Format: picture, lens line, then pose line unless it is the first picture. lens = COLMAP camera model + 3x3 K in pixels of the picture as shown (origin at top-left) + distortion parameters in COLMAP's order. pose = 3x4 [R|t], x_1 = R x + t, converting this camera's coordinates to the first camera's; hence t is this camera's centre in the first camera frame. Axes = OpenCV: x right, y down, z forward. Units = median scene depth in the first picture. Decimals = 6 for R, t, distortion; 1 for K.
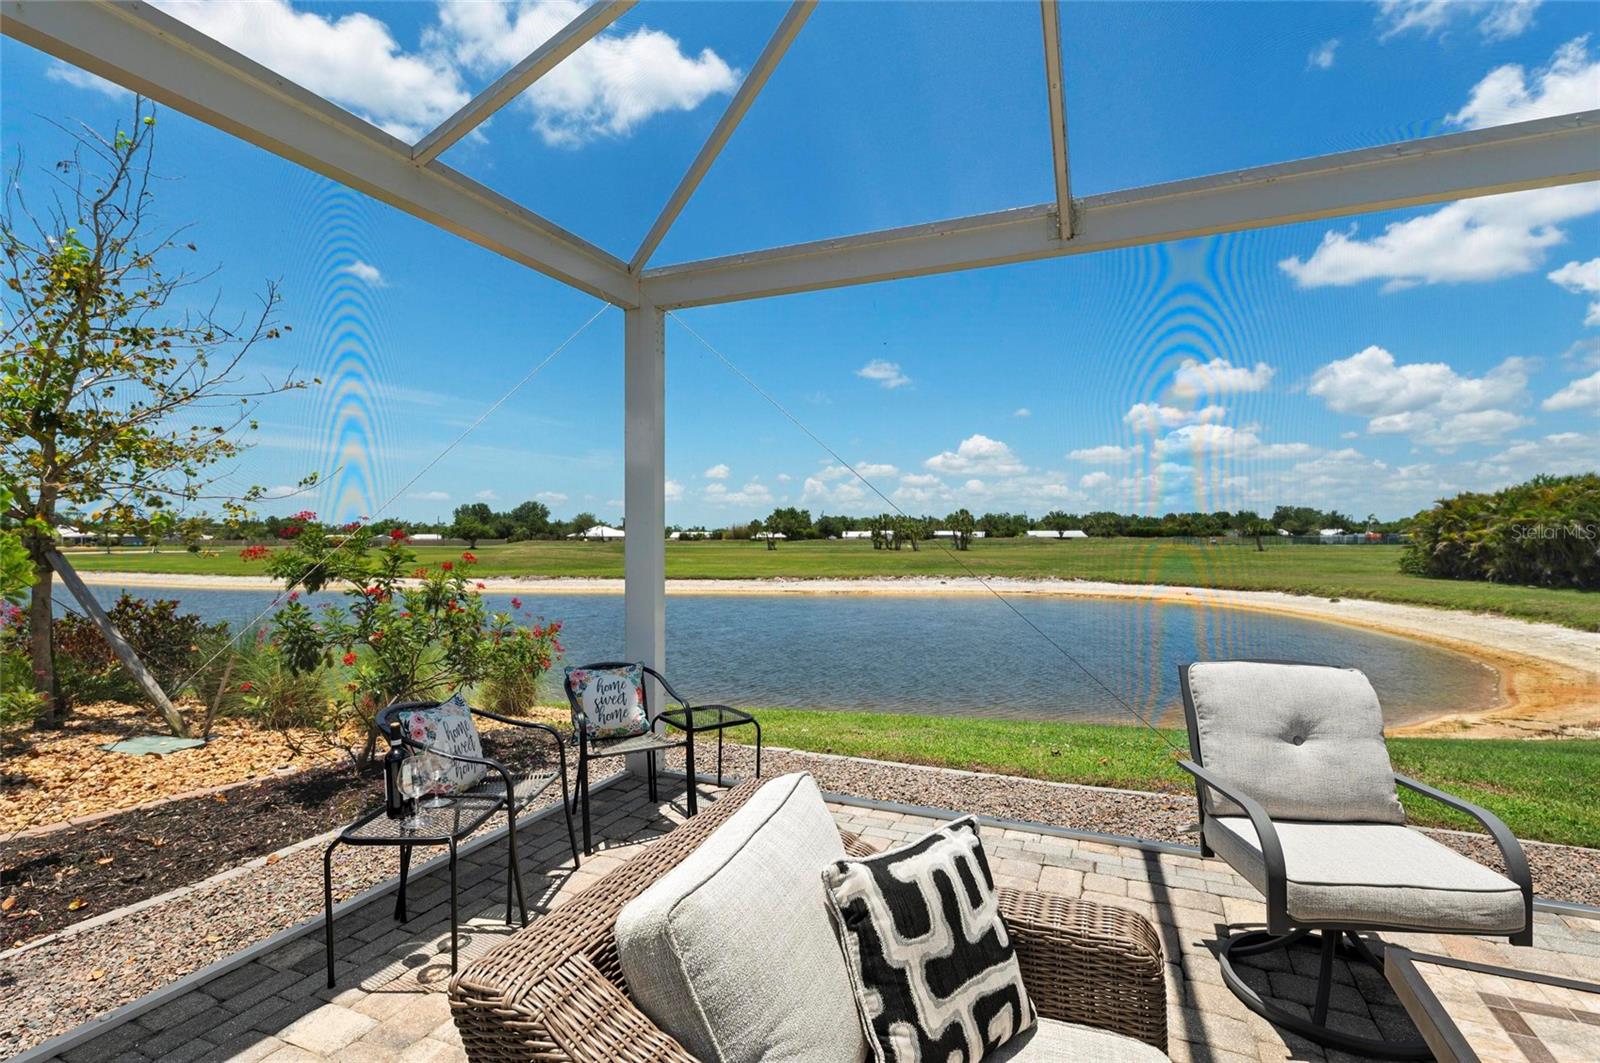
lens RADIAL K [[755.5, 0, 813.2], [0, 755.5, 538.2], [0, 0, 1]] dist [0.012726, -0.000023]
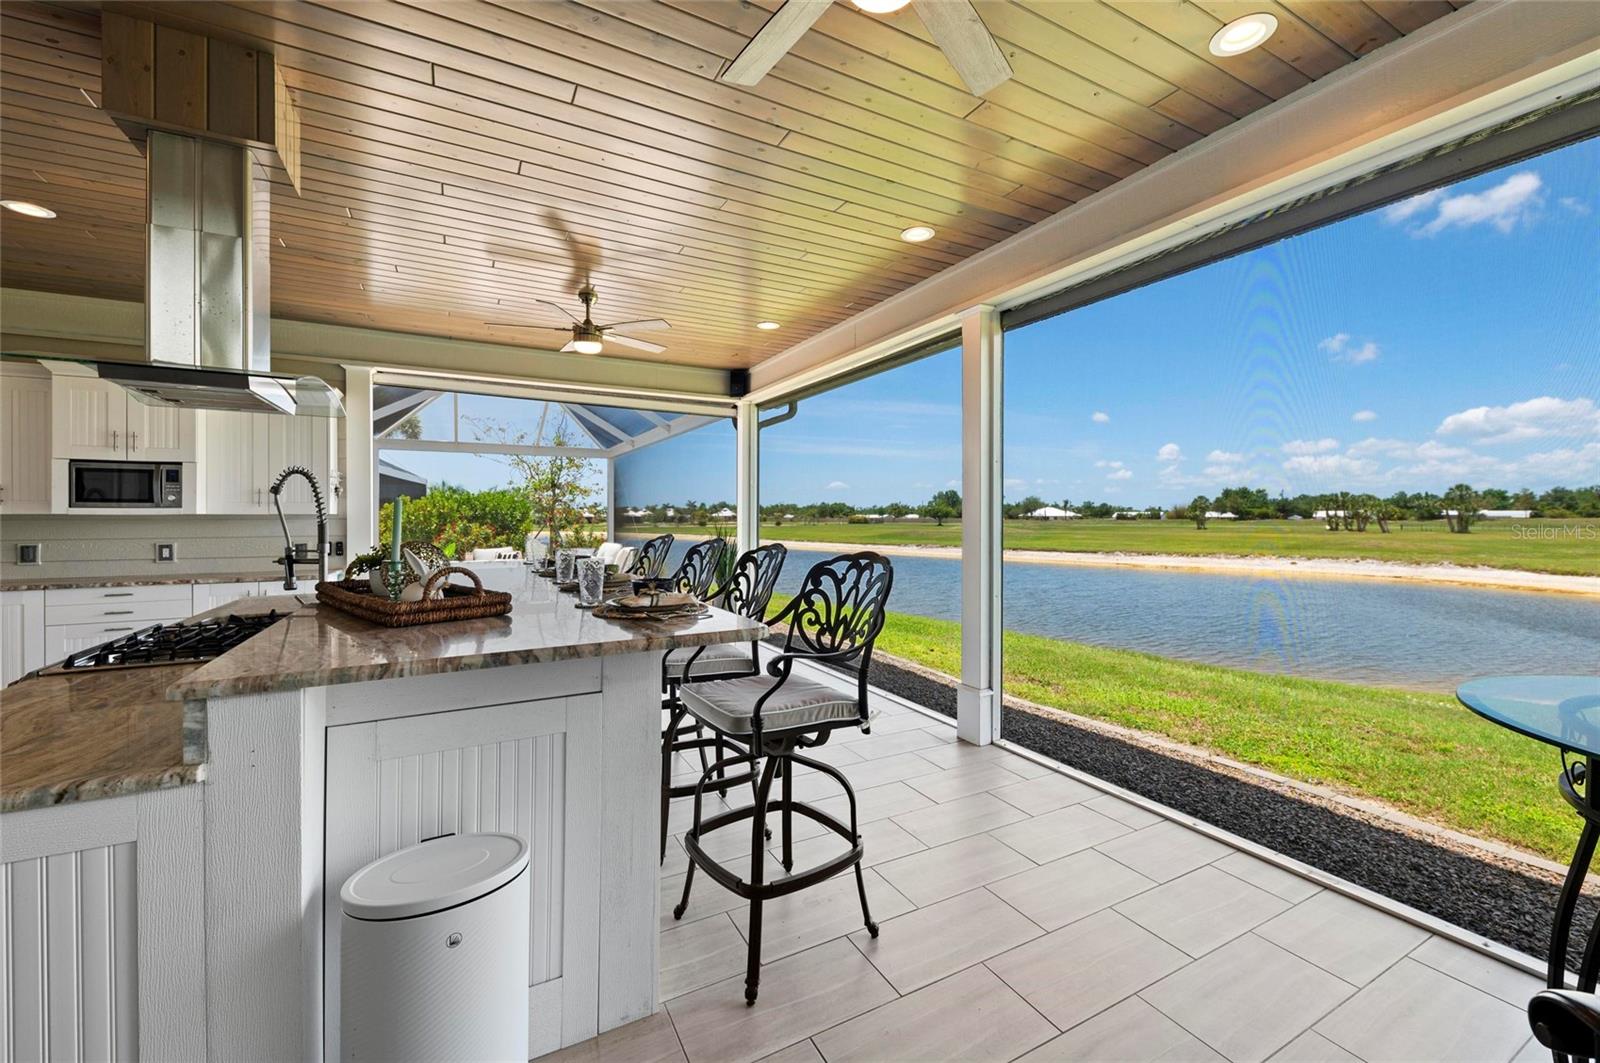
lens RADIAL K [[640.0, 0, 800.3], [0, 640.0, 523.3], [0, 0, 1]] dist [-0.000385, -0.000081]
pose [[0.774619, 0.007851, -0.632380, 0.127753], [-0.001783, 0.999946, 0.010231, -0.000786], [0.632426, -0.006798, 0.774591, -0.041817]]
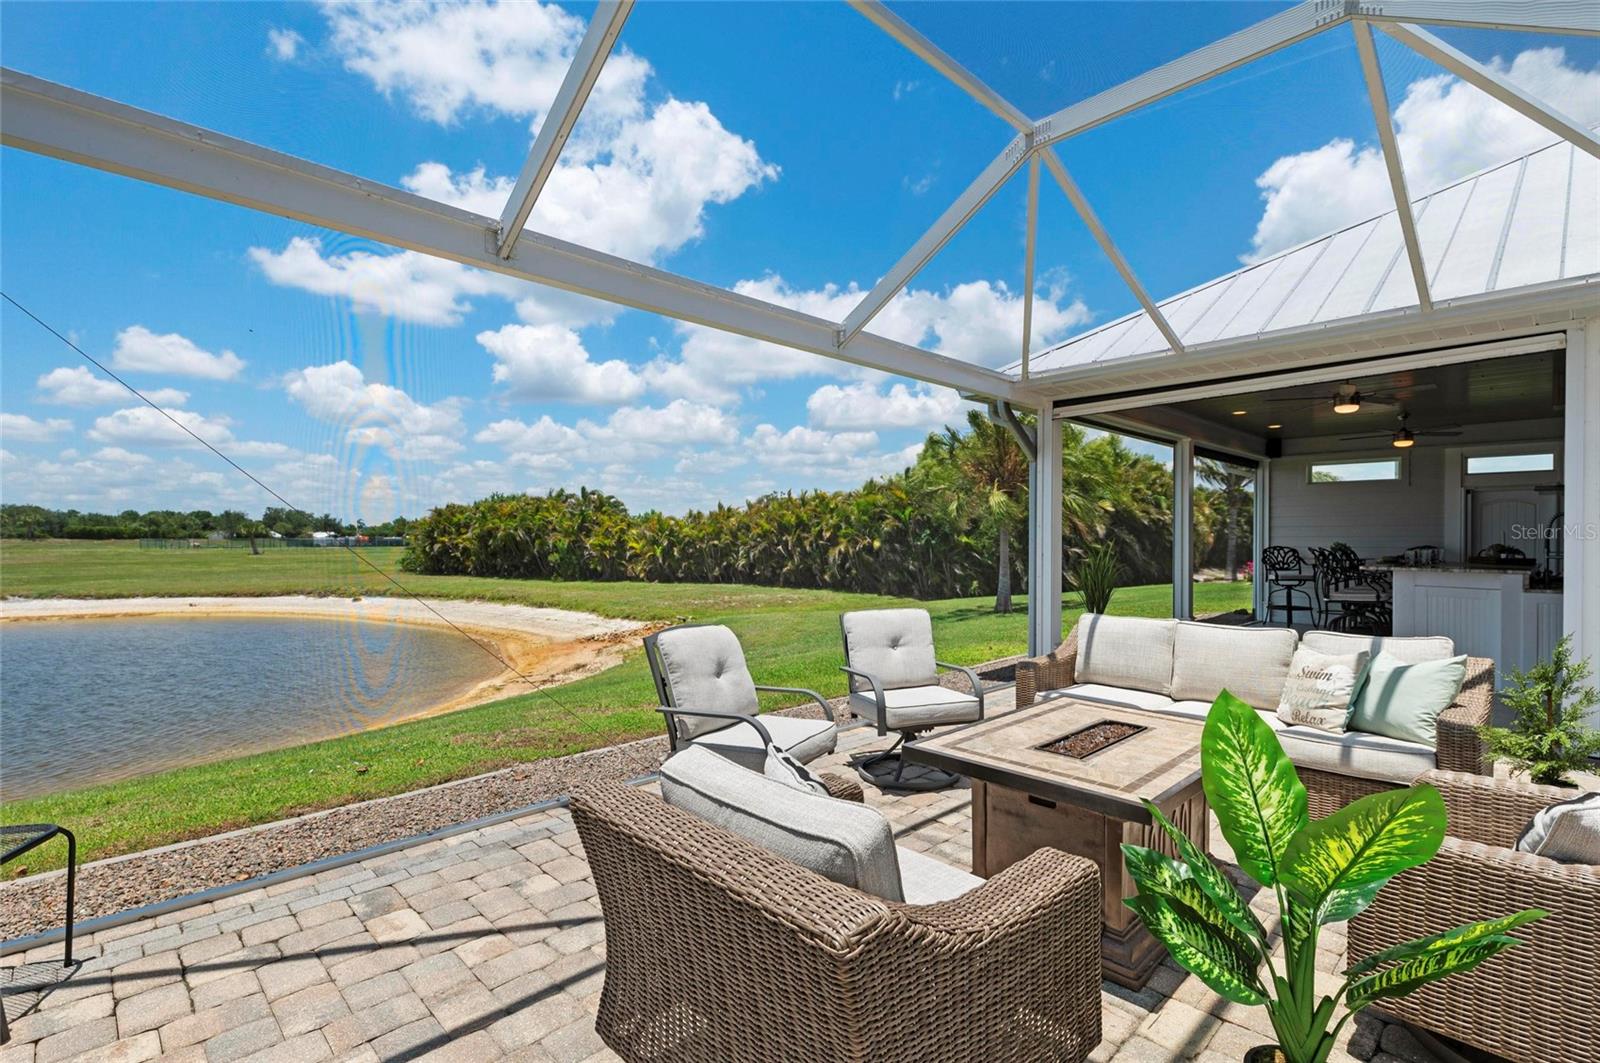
lens RADIAL K [[755.5, 0, 809.8], [0, 755.5, 541.1], [0, 0, 1]] dist [0.012726, -0.000023]
pose [[0.363899, 0.000146, 0.931438, -0.033986], [-0.000579, 1.000000, 0.000070, 0.000029], [-0.931438, -0.000565, 0.363899, 0.014396]]
